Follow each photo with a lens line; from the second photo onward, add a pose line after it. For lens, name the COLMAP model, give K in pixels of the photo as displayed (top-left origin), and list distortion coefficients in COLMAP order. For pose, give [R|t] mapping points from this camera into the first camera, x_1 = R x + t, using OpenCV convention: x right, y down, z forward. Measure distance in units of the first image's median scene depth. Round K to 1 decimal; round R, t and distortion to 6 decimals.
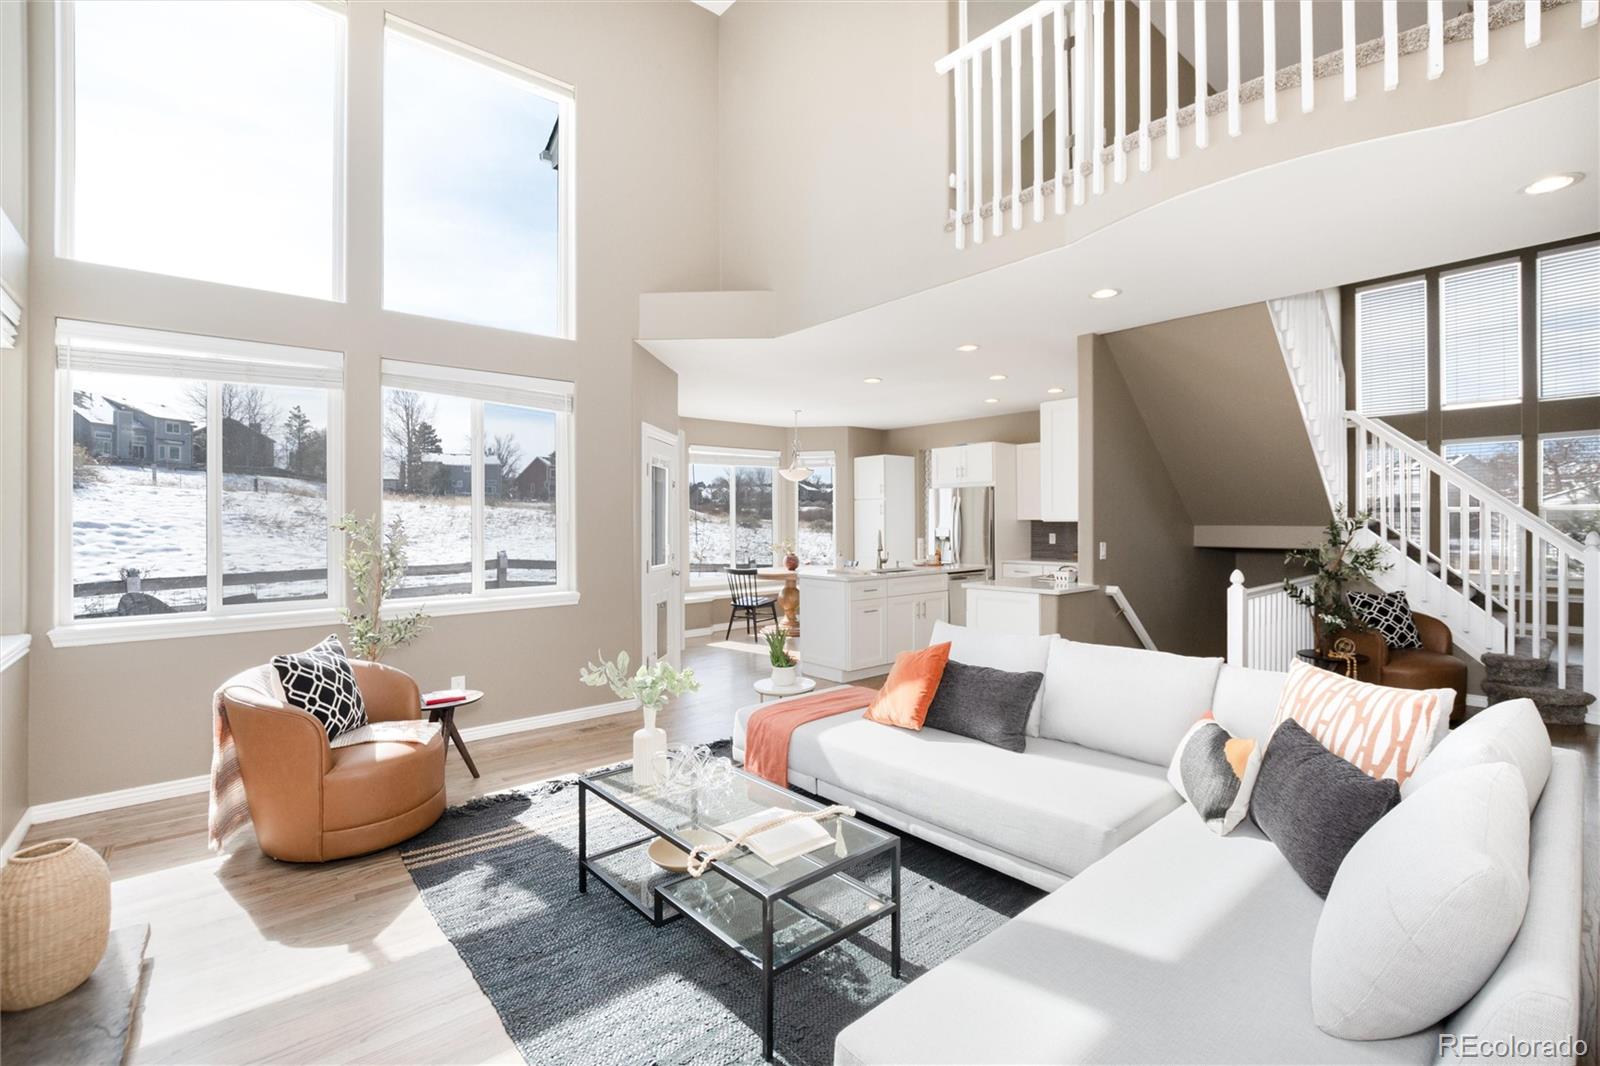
lens RADIAL K [[725.7, 0, 817.6], [0, 725.7, 520.7], [0, 0, 1]] dist [-0.015143, -0.000414]
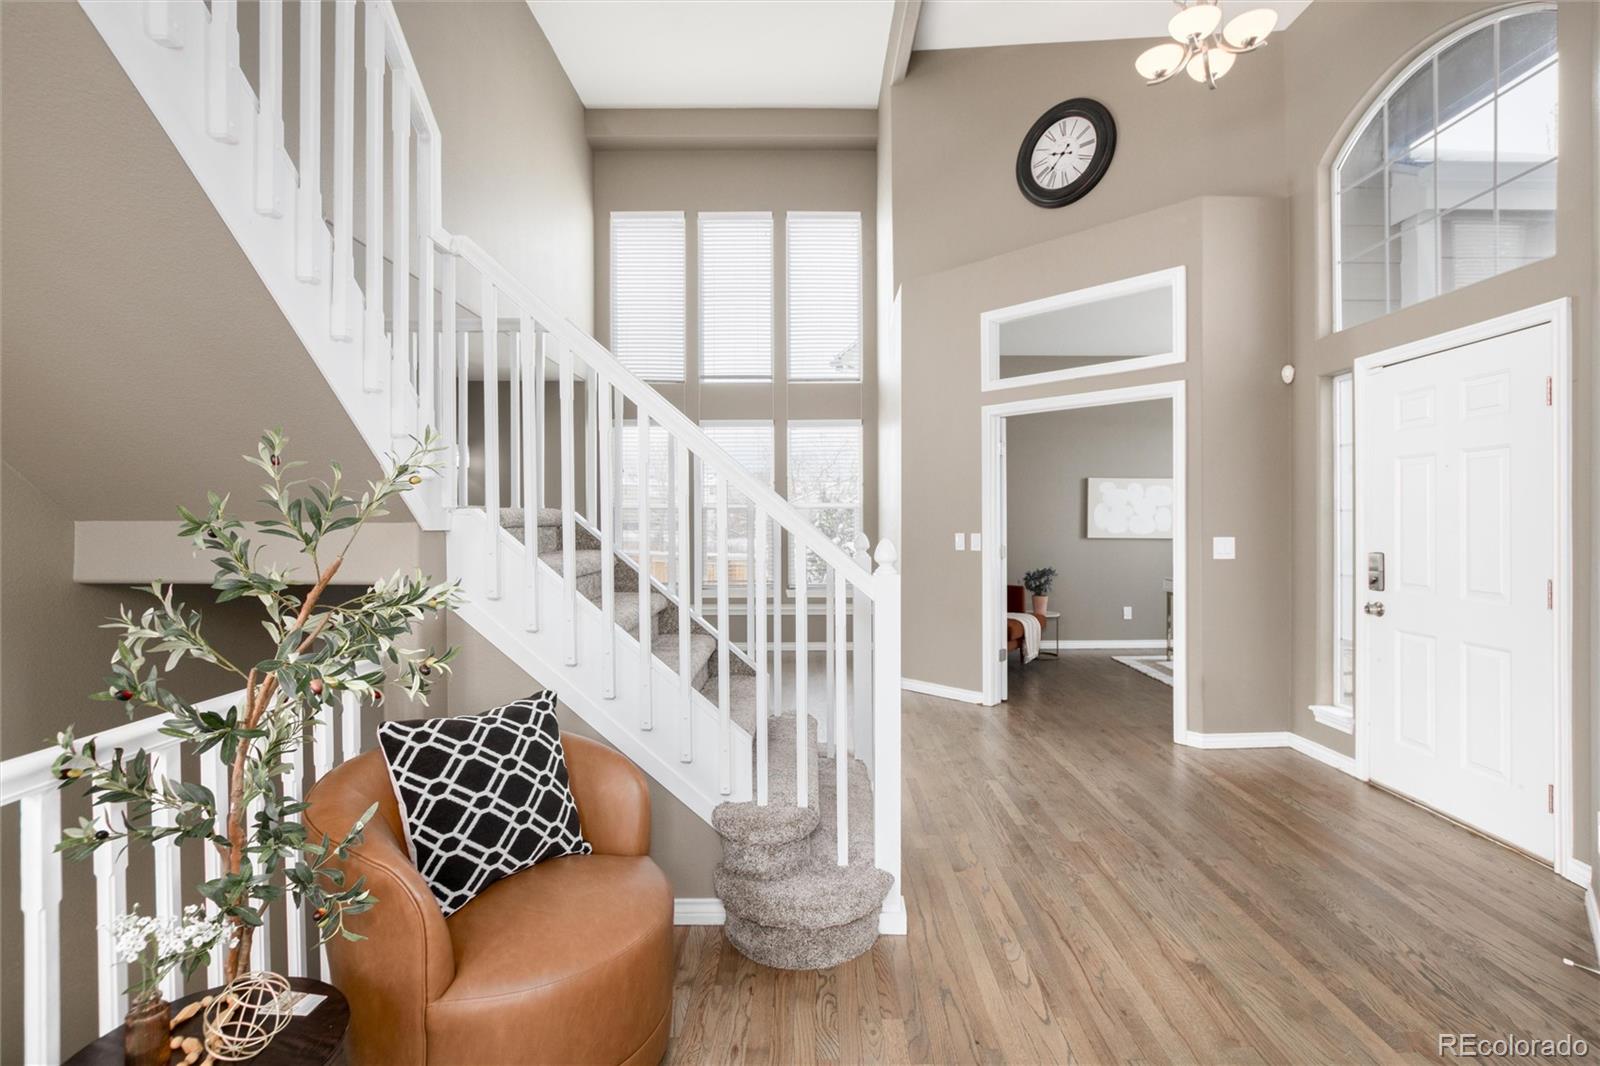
lens RADIAL K [[707.8, 0, 800.0], [0, 707.8, 514.7], [0, 0, 1]] dist [-0.019017, -0.000038]
pose [[0.683096, 0.011917, 0.730231, 0.327819], [-0.013077, 0.999906, -0.004085, 0.003073], [-0.730211, -0.006759, 0.683188, 0.337884]]
